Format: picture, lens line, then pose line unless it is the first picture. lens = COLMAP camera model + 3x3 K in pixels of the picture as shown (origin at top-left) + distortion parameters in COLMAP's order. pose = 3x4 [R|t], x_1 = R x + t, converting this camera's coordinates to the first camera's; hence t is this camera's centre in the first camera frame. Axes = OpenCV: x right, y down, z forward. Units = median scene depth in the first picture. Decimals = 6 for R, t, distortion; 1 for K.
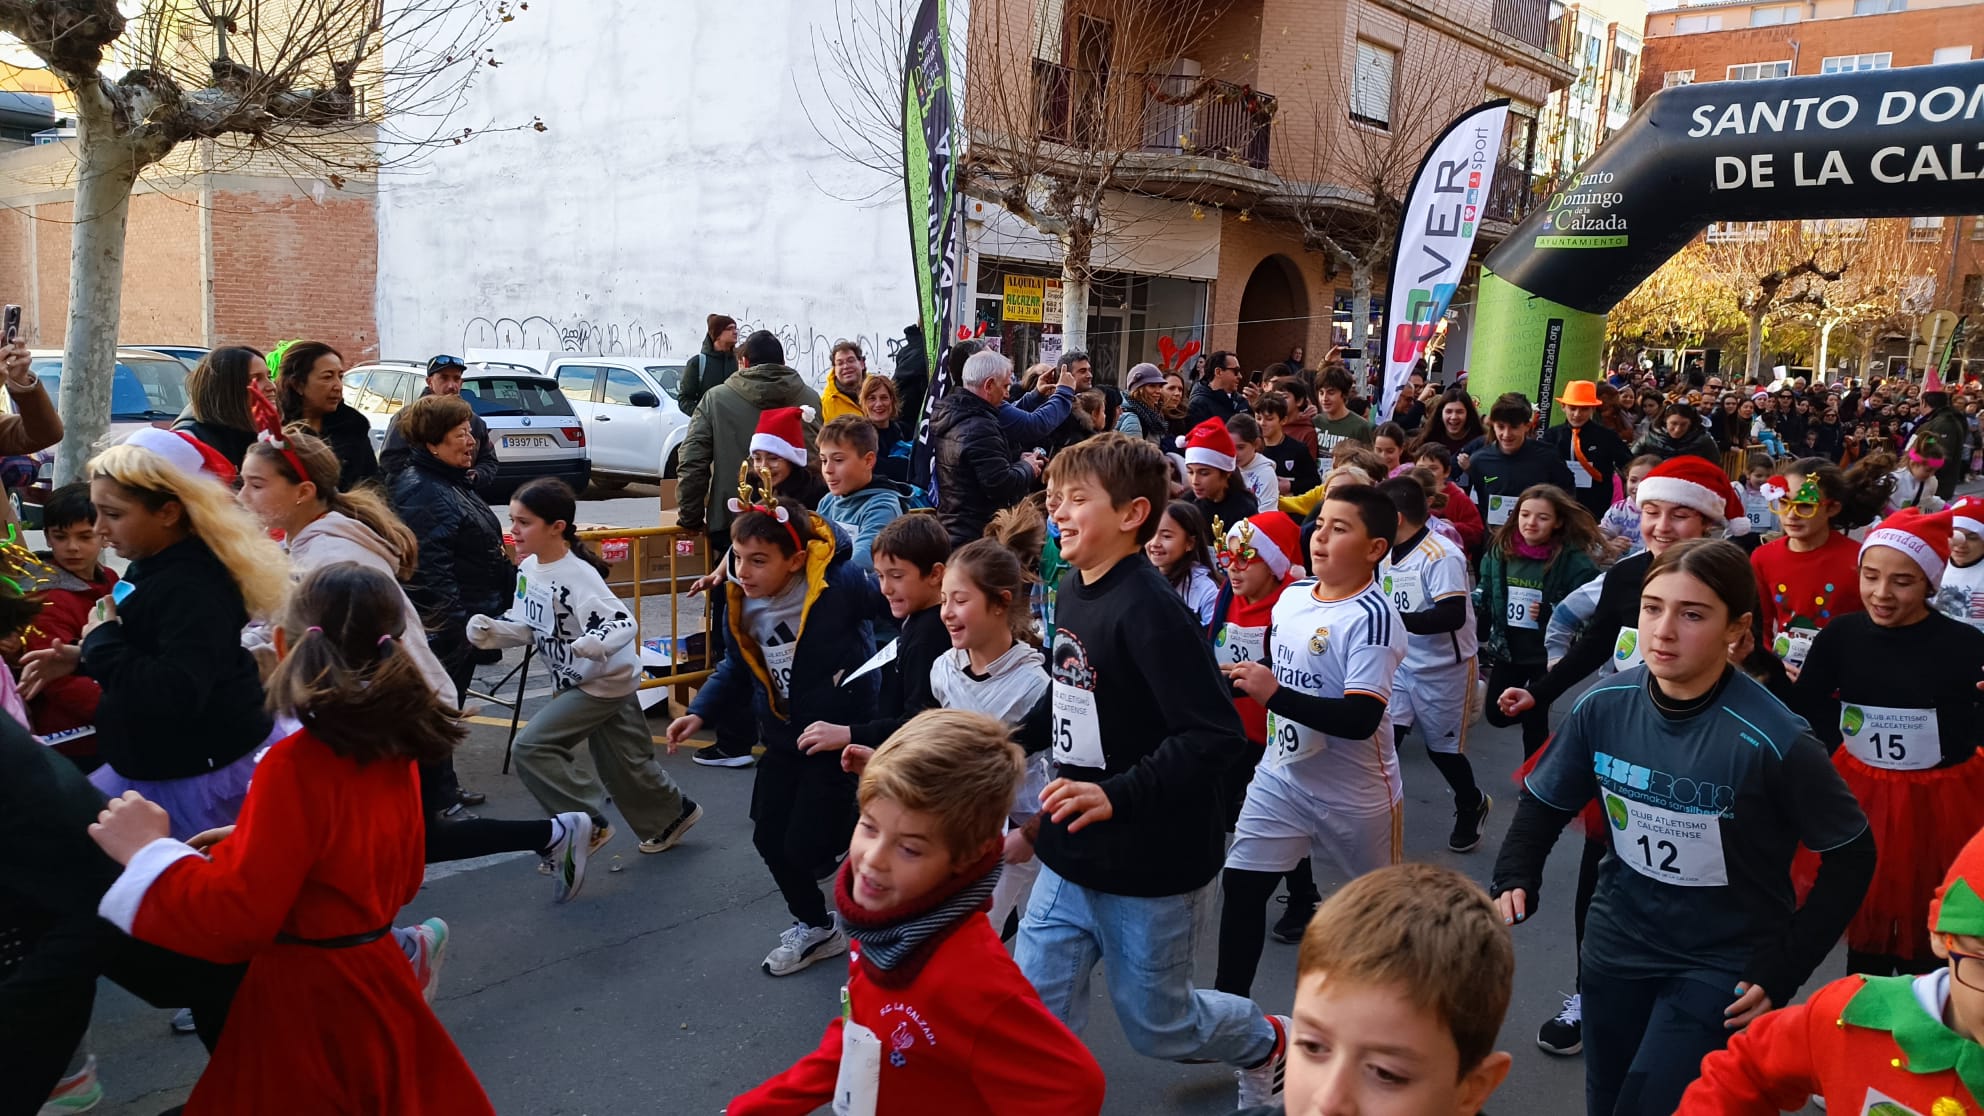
lens RADIAL K [[1422.2, 0, 988.0], [0, 1422.2, 573.2], [0, 0, 1]] dist [0.045778, -0.056035]
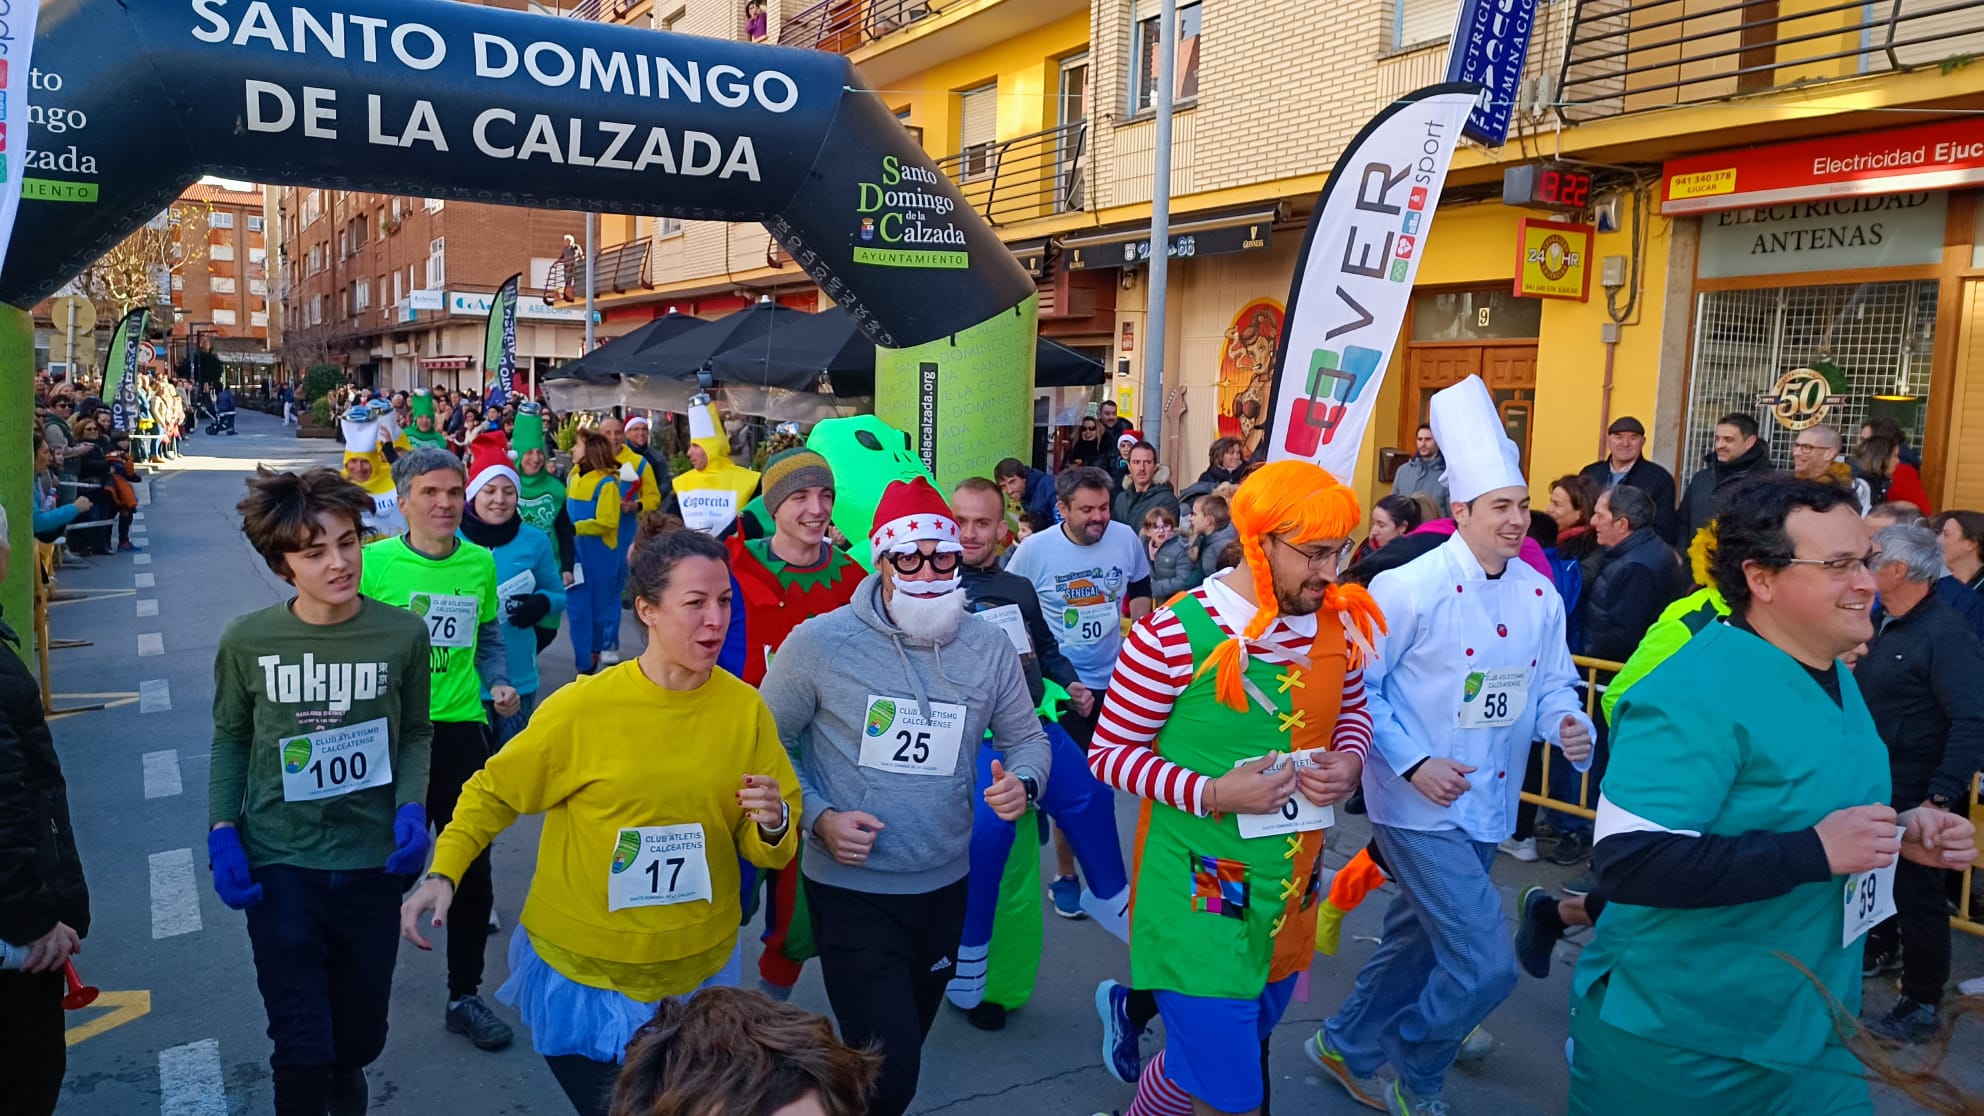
lens RADIAL K [[1422.2, 0, 989.9], [0, 1422.2, 536.1], [0, 0, 1]] dist [0.045778, -0.056035]
pose [[0.287014, -0.127994, 0.949337, -0.036070], [0.133748, 0.986680, 0.092593, -0.095310], [-0.948543, 0.100397, 0.300310, 0.476975]]
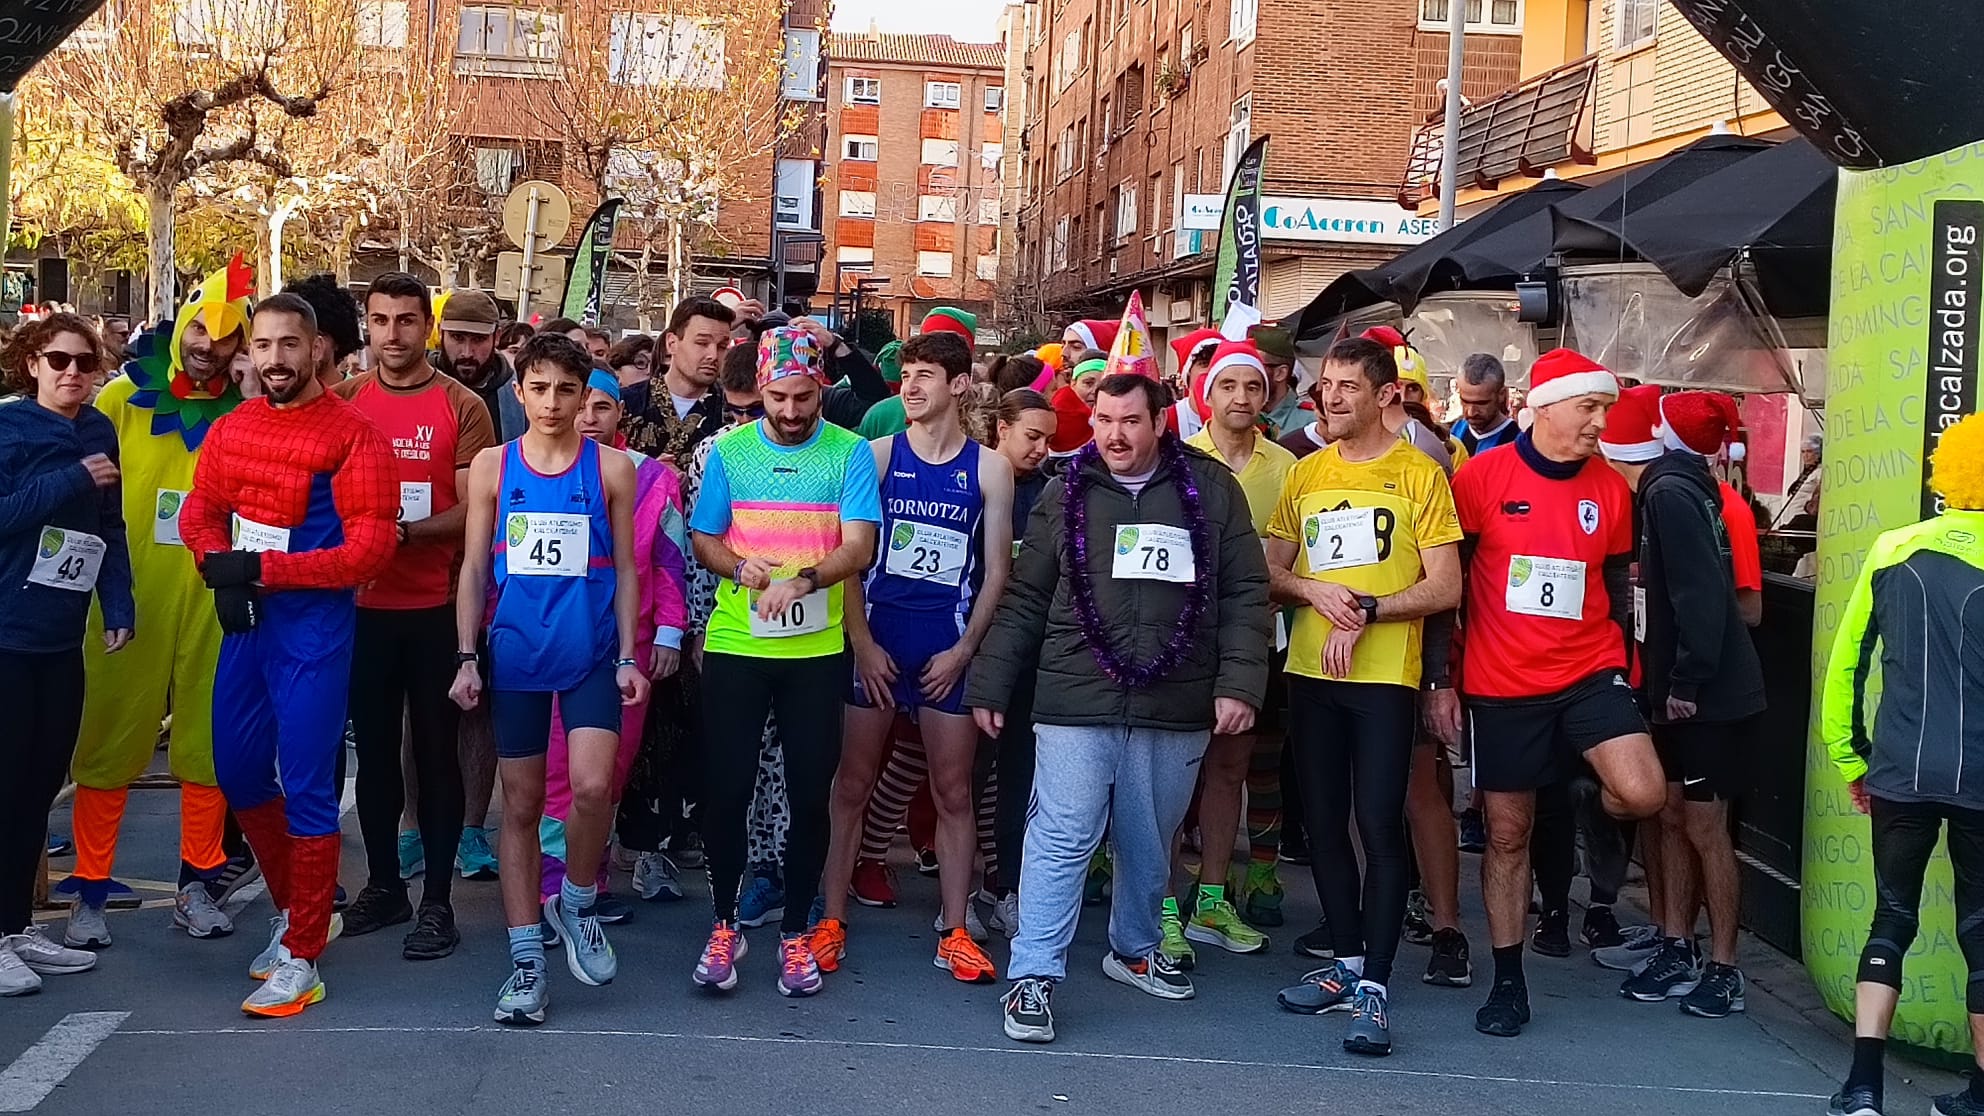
lens RADIAL K [[2829.9, 0, 954.9], [0, 2829.9, 556.3], [0, 0, 1]] dist [0.060859, 0.000000]
pose [[0.703328, -0.055884, 0.708665, 0.152977], [0.093277, 0.995541, -0.014067, -0.060934], [-0.704719, 0.075996, 0.705405, 0.476264]]
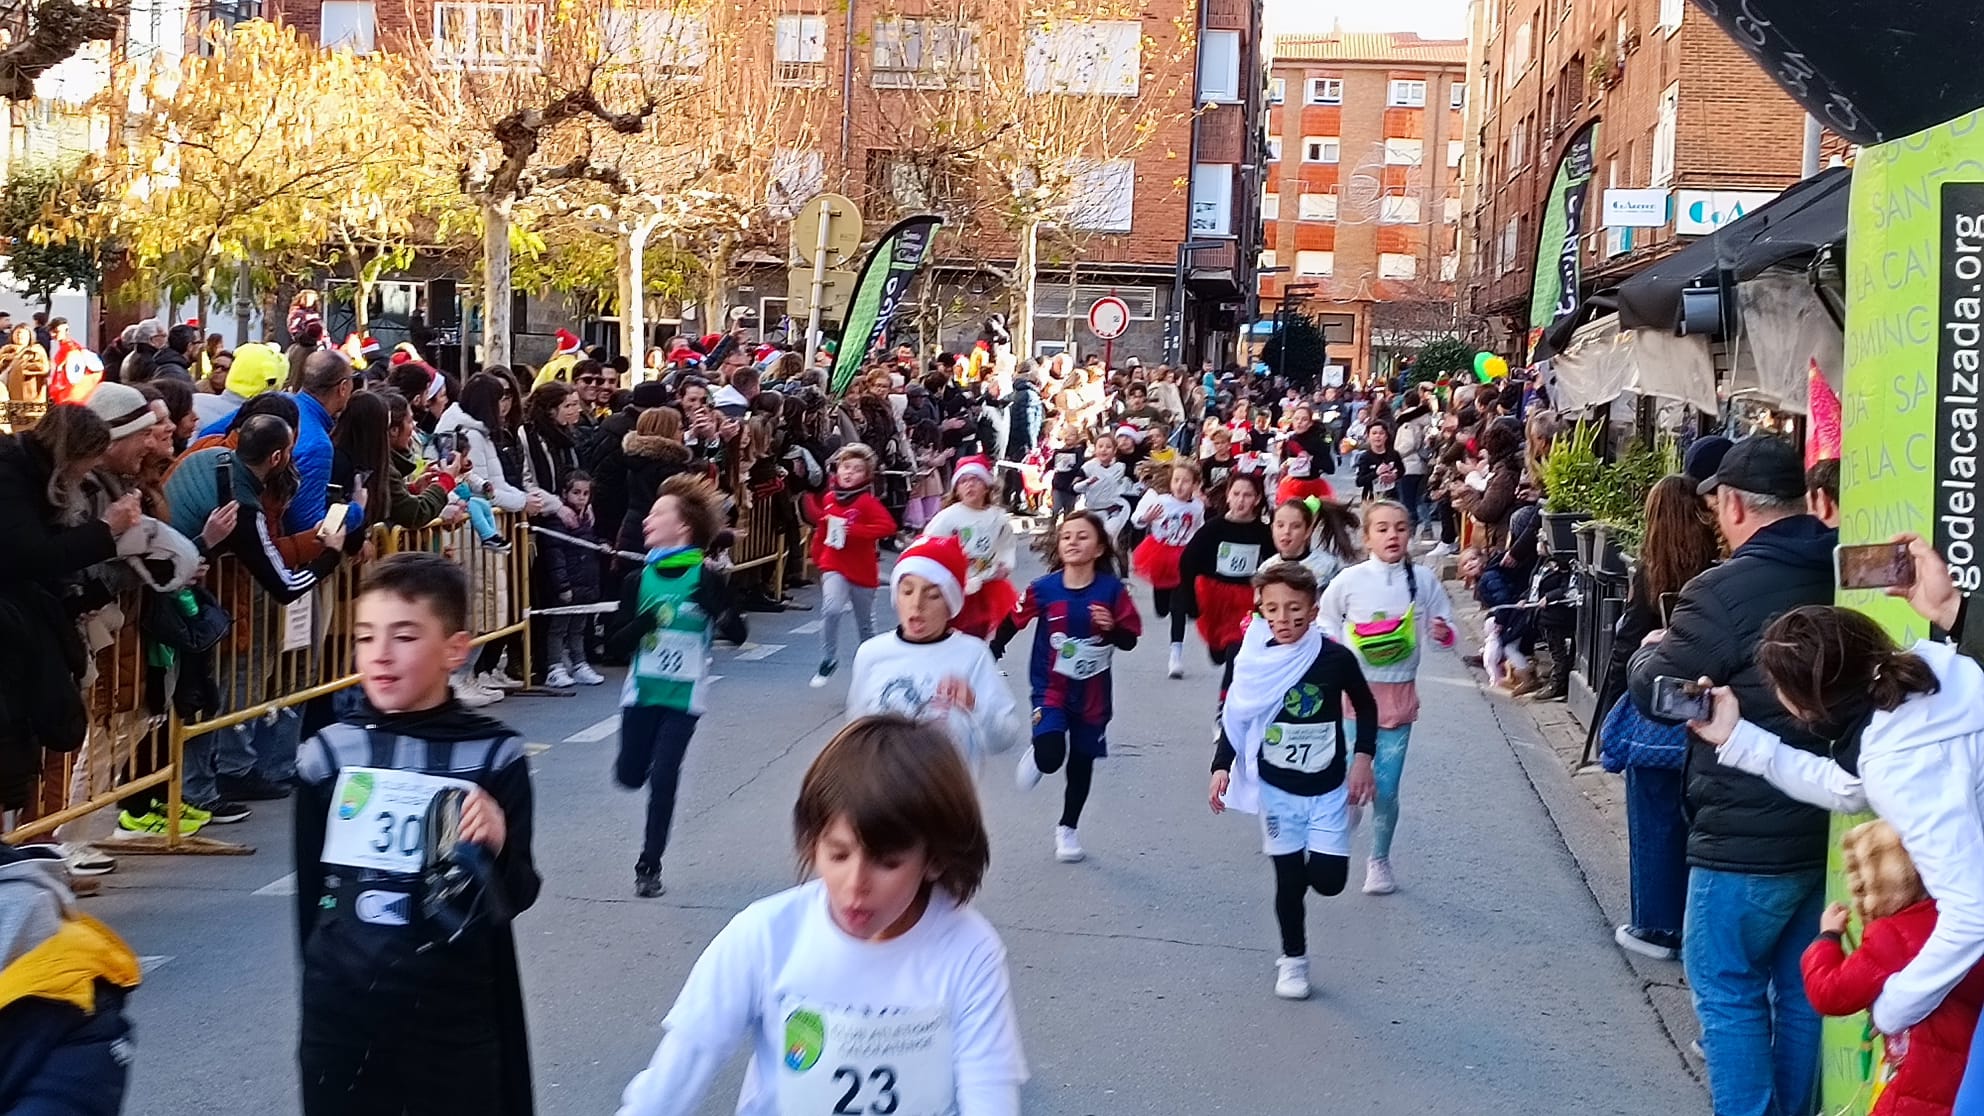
lens RADIAL K [[2829.9, 0, 1019.5], [0, 2829.9, 608.8], [0, 0, 1]] dist [0.060859, 0.000000]
pose [[0.800943, -0.067284, 0.594948, 0.316944], [0.092504, 0.995641, -0.011934, -0.063495], [-0.591551, 0.064593, 0.803676, 0.466958]]
